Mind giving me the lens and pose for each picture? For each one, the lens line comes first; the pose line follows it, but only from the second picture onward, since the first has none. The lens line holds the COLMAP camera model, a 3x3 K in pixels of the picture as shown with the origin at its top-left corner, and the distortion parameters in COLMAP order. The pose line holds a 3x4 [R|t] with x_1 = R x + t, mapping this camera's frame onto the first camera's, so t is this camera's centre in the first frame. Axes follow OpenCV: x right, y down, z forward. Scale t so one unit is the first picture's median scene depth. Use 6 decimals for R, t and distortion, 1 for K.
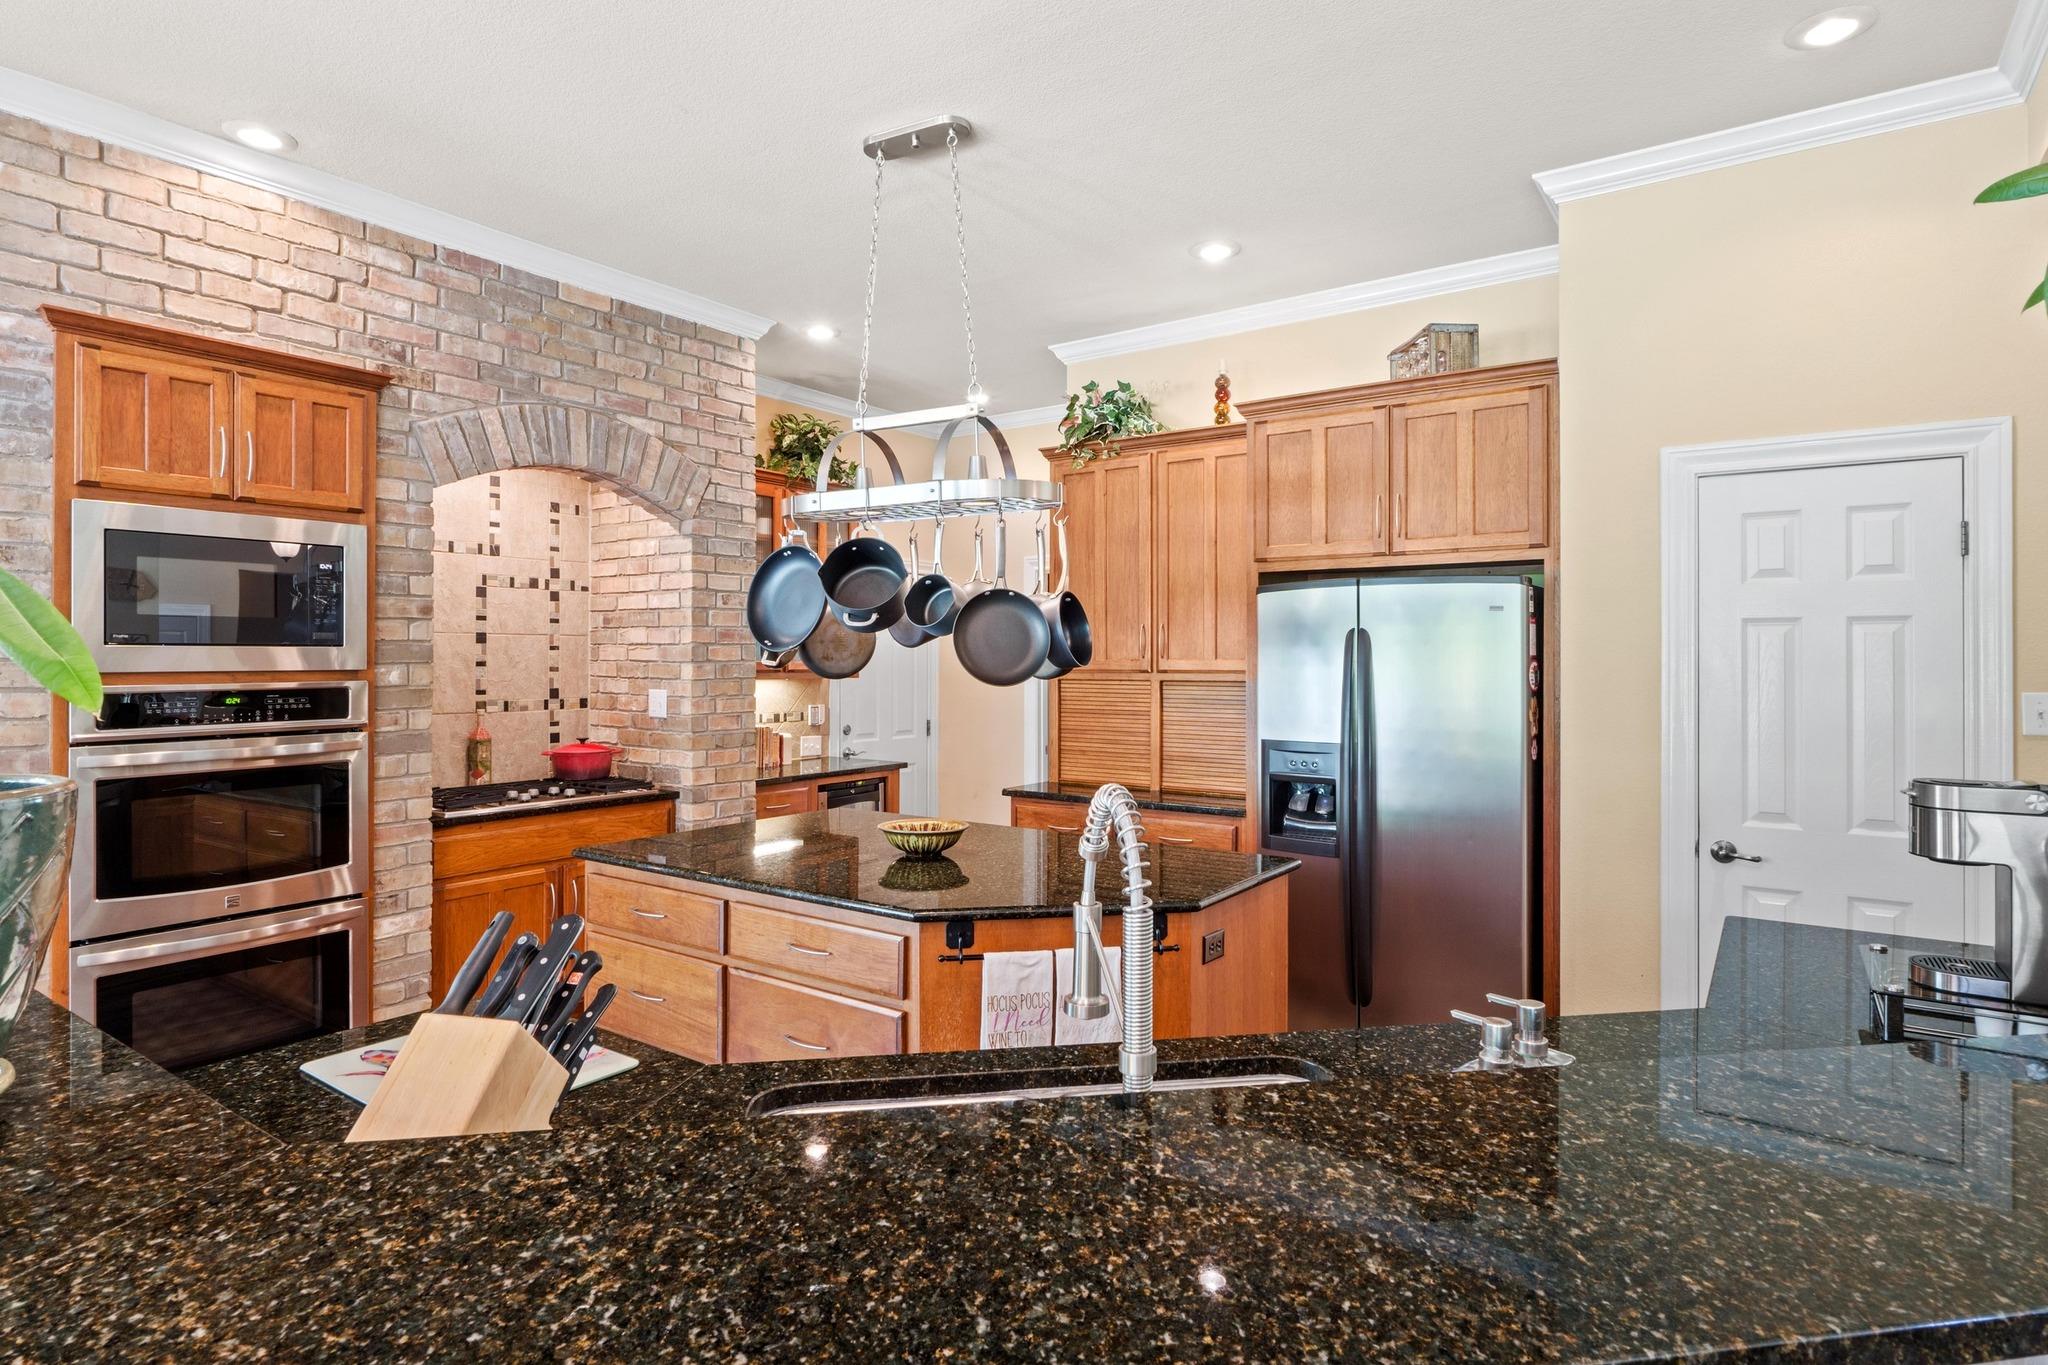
lens RADIAL K [[1066.4, 0, 1019.7], [0, 1066.4, 649.9], [0, 0, 1]] dist [-0.004417, -0.000022]
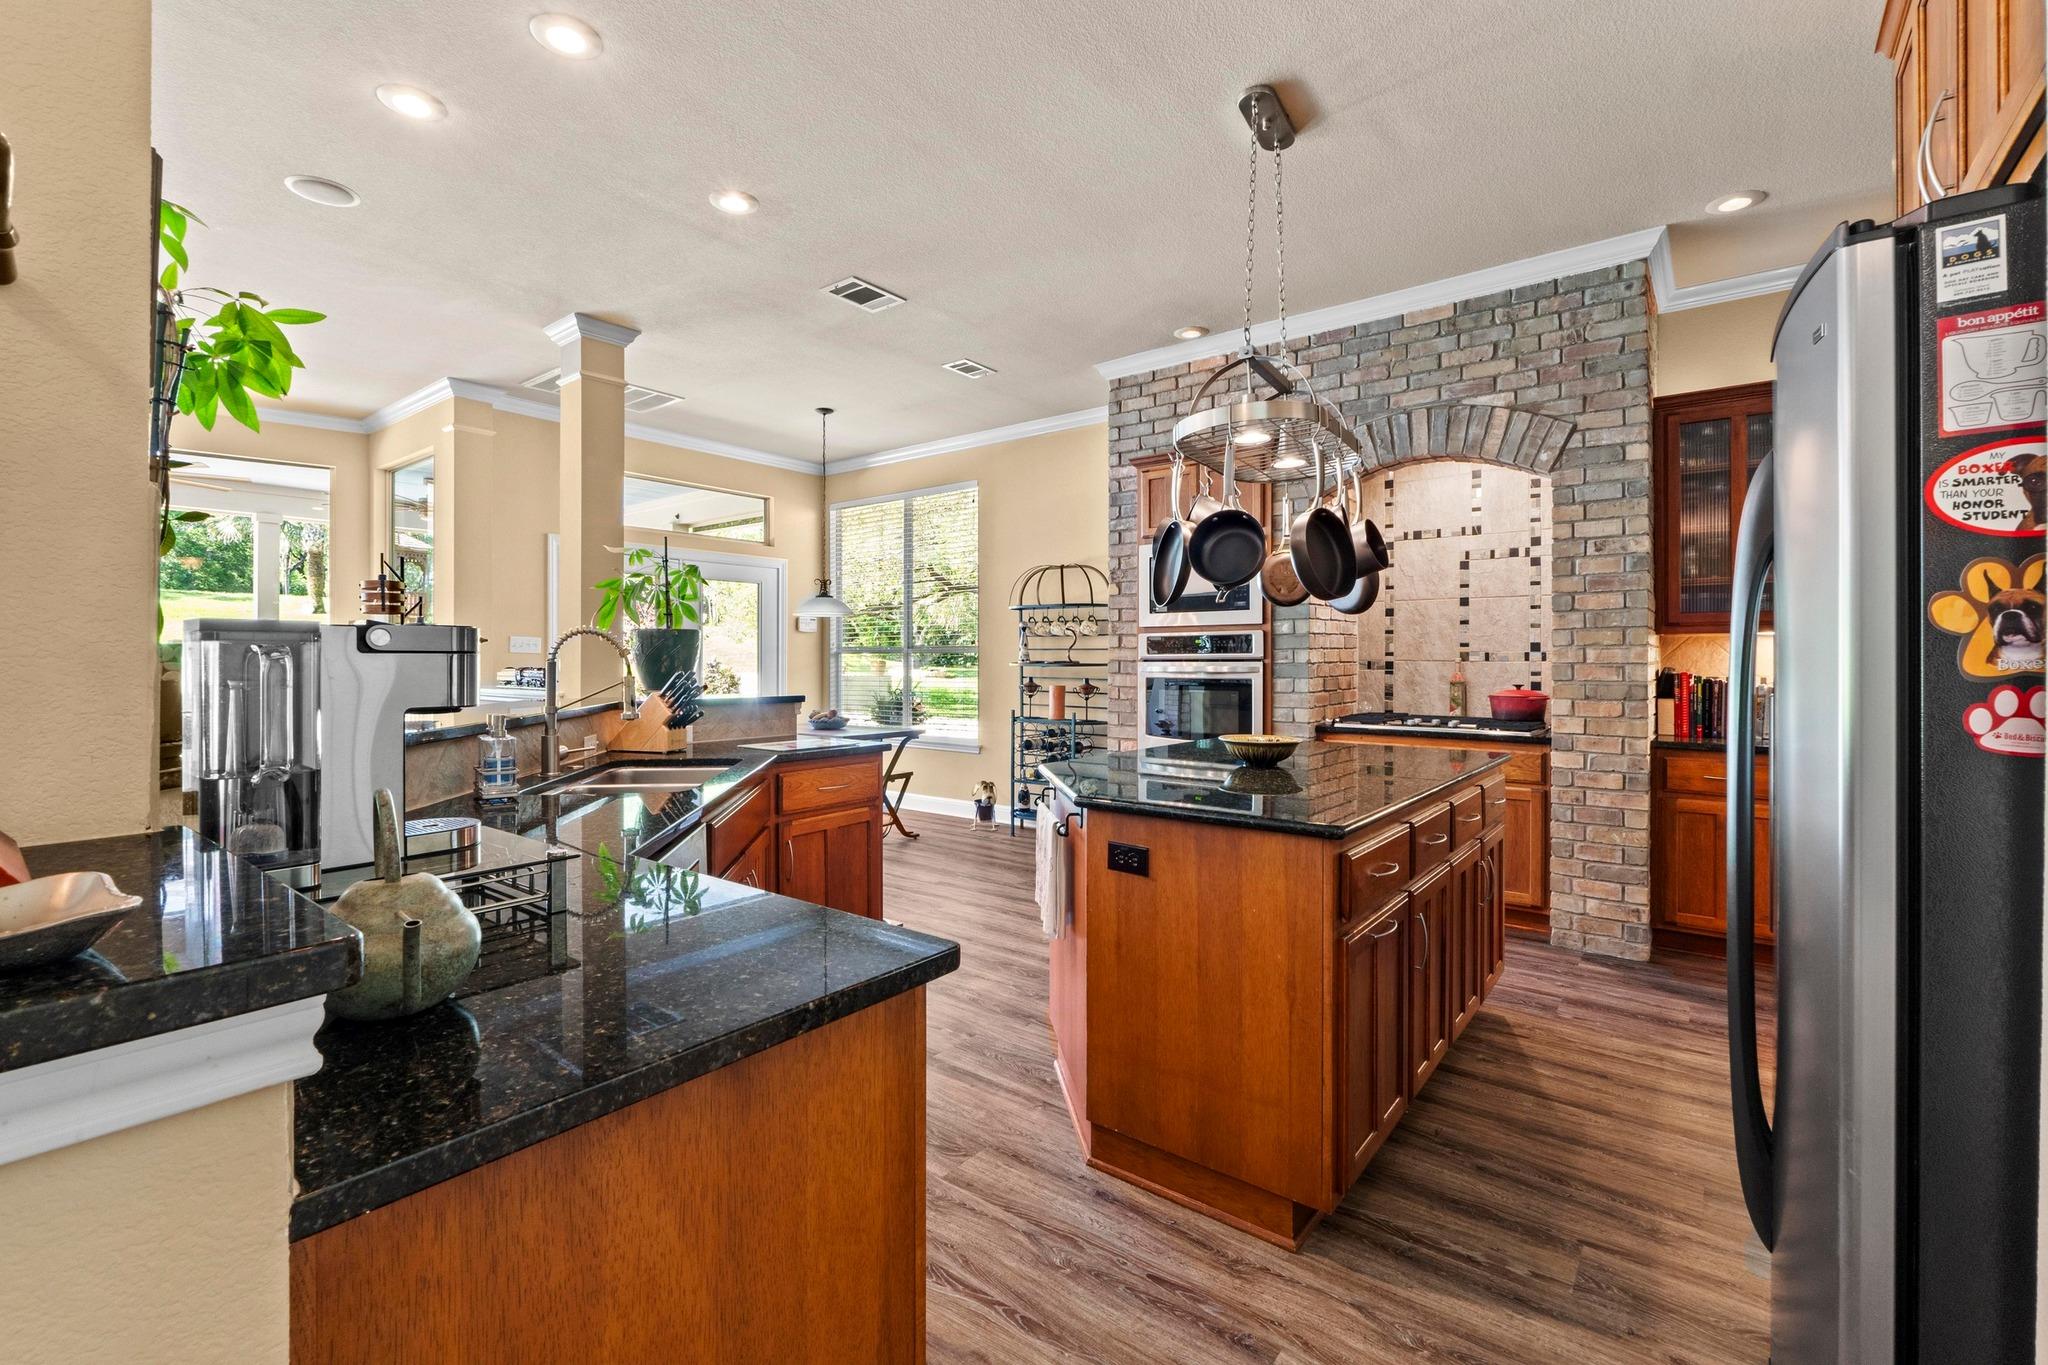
lens RADIAL K [[881.4, 0, 1030.2], [0, 881.4, 670.1], [0, 0, 1]] dist [-0.006853, -0.000263]
pose [[-0.029406, 0.009649, -0.999521, 0.562632], [0.006788, 0.999932, 0.009454, 0.057303], [0.999545, -0.006507, -0.029470, 0.525249]]
